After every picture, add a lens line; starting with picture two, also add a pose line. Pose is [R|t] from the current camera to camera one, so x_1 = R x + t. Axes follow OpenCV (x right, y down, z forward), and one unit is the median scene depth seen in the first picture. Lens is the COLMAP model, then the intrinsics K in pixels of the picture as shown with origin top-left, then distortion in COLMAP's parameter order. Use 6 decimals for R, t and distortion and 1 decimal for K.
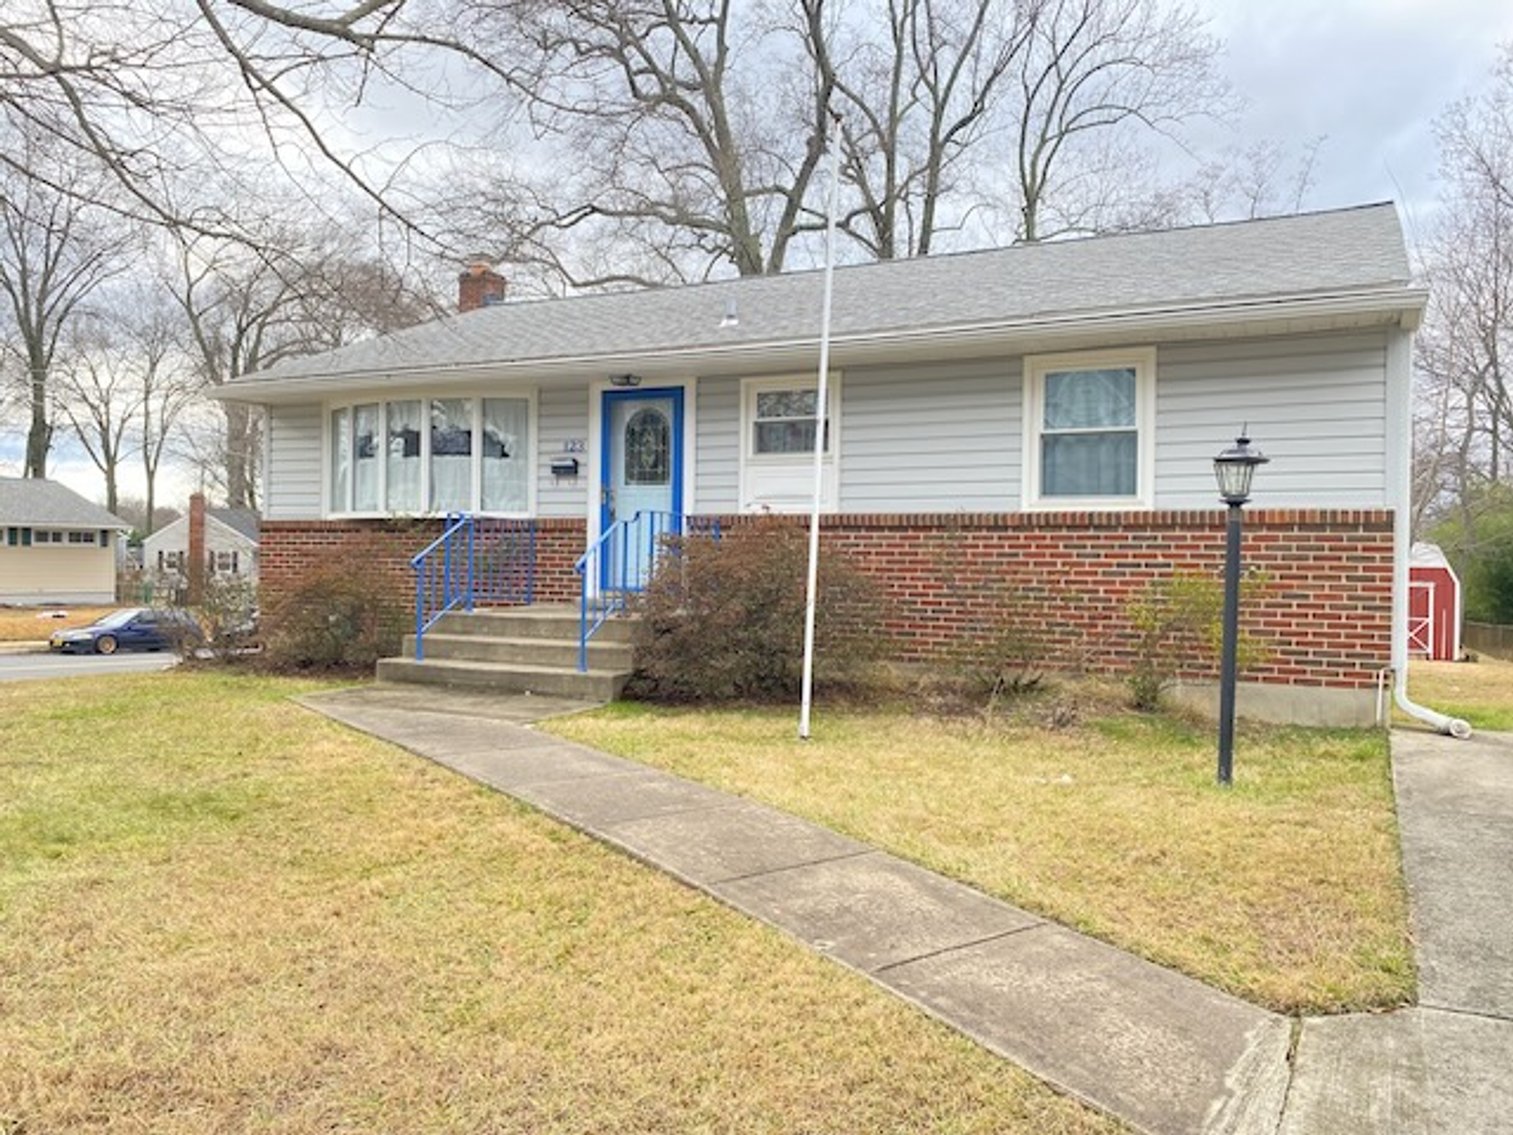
lens RADIAL K [[1141.7, 0, 756.5], [0, 1141.7, 567.5], [0, 0, 1]] dist [0.080698, -0.117295]
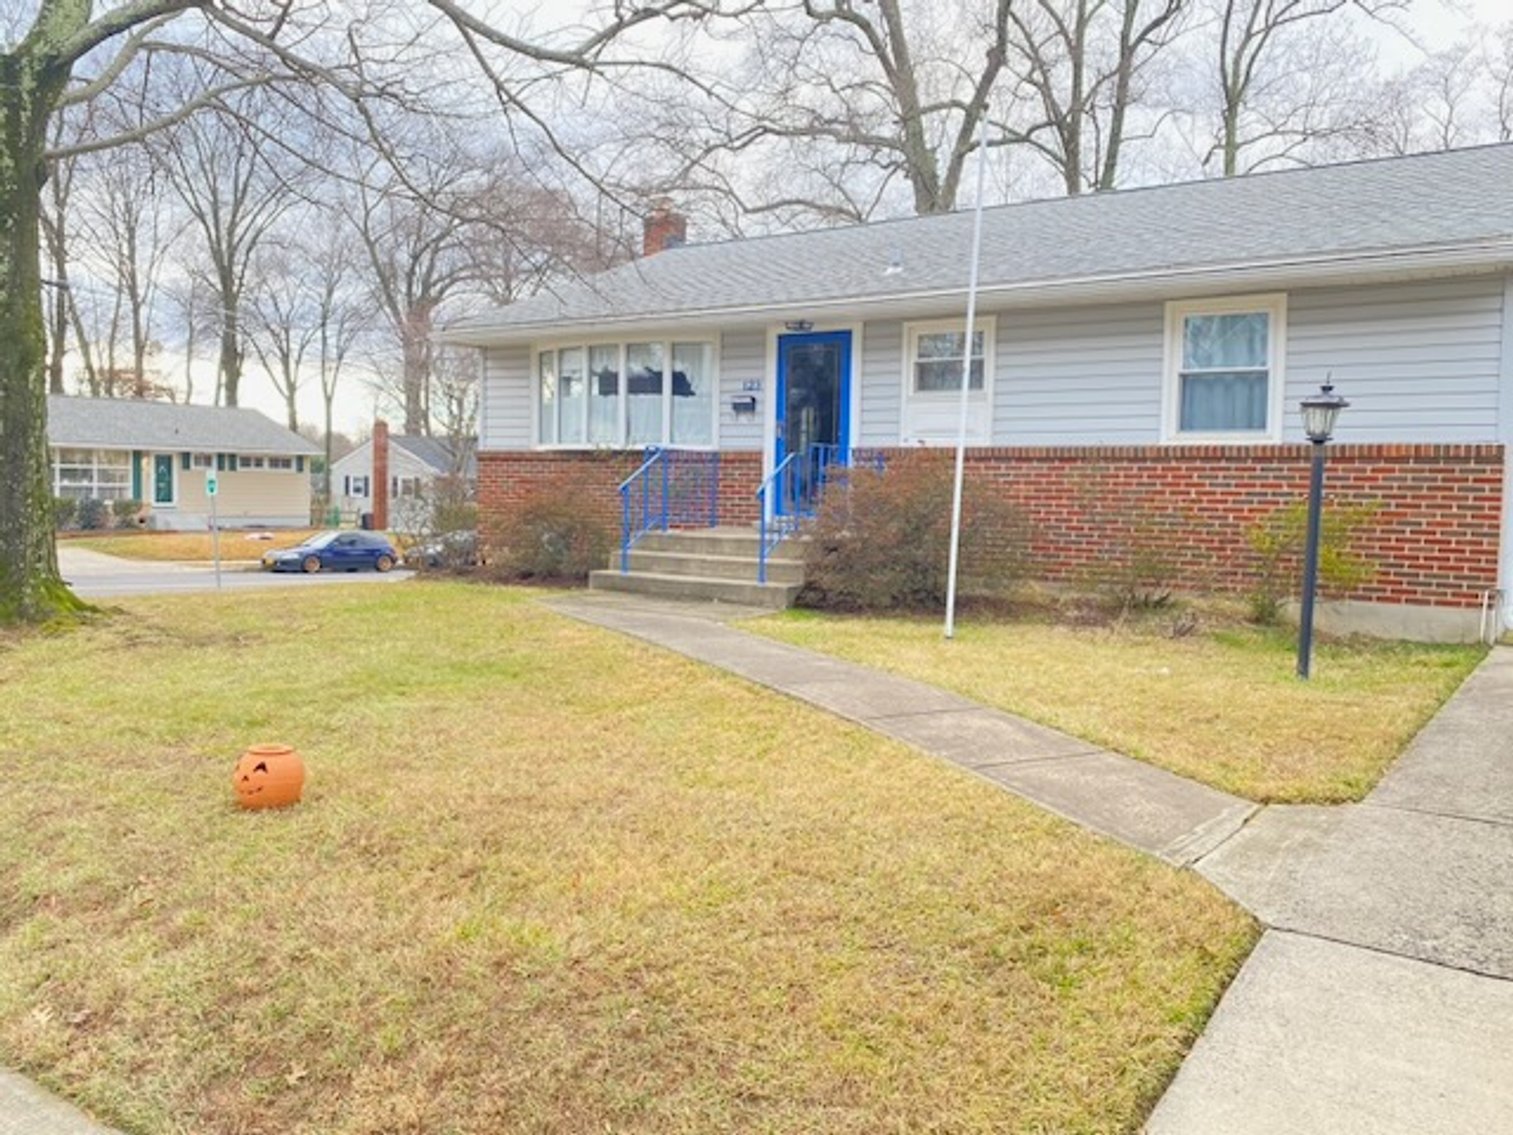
lens RADIAL K [[1222.6, 0, 756.1], [0, 1222.6, 545.0], [0, 0, 1]] dist [0.090435, -0.158160]
pose [[0.989705, 0.011685, -0.142648, 0.018780], [-0.006013, 0.999177, 0.040123, 0.001930], [0.142999, -0.038852, 0.988960, -0.219769]]
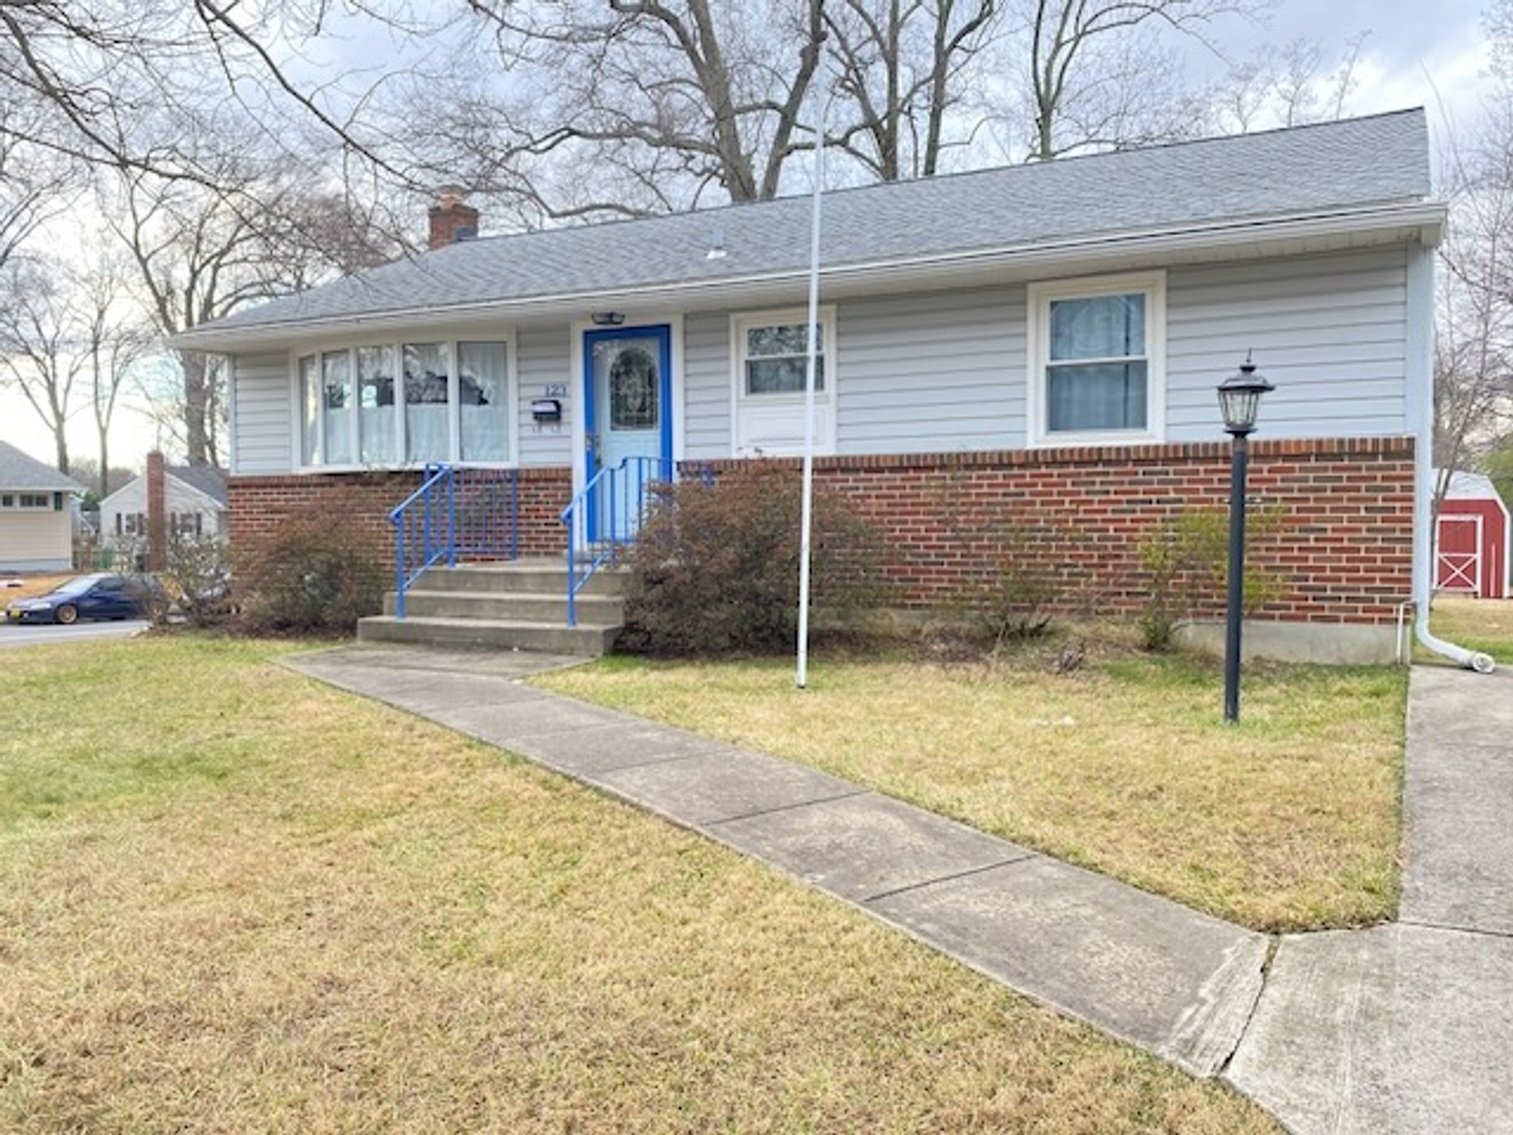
lens RADIAL K [[1231.4, 0, 753.9], [0, 1231.4, 562.0], [0, 0, 1]] dist [0.096590, -0.161457]
pose [[0.999728, -0.022803, -0.004846, 0.006794], [0.022961, 0.999103, 0.035574, 0.003714], [0.004031, -0.035675, 0.999355, -0.031968]]
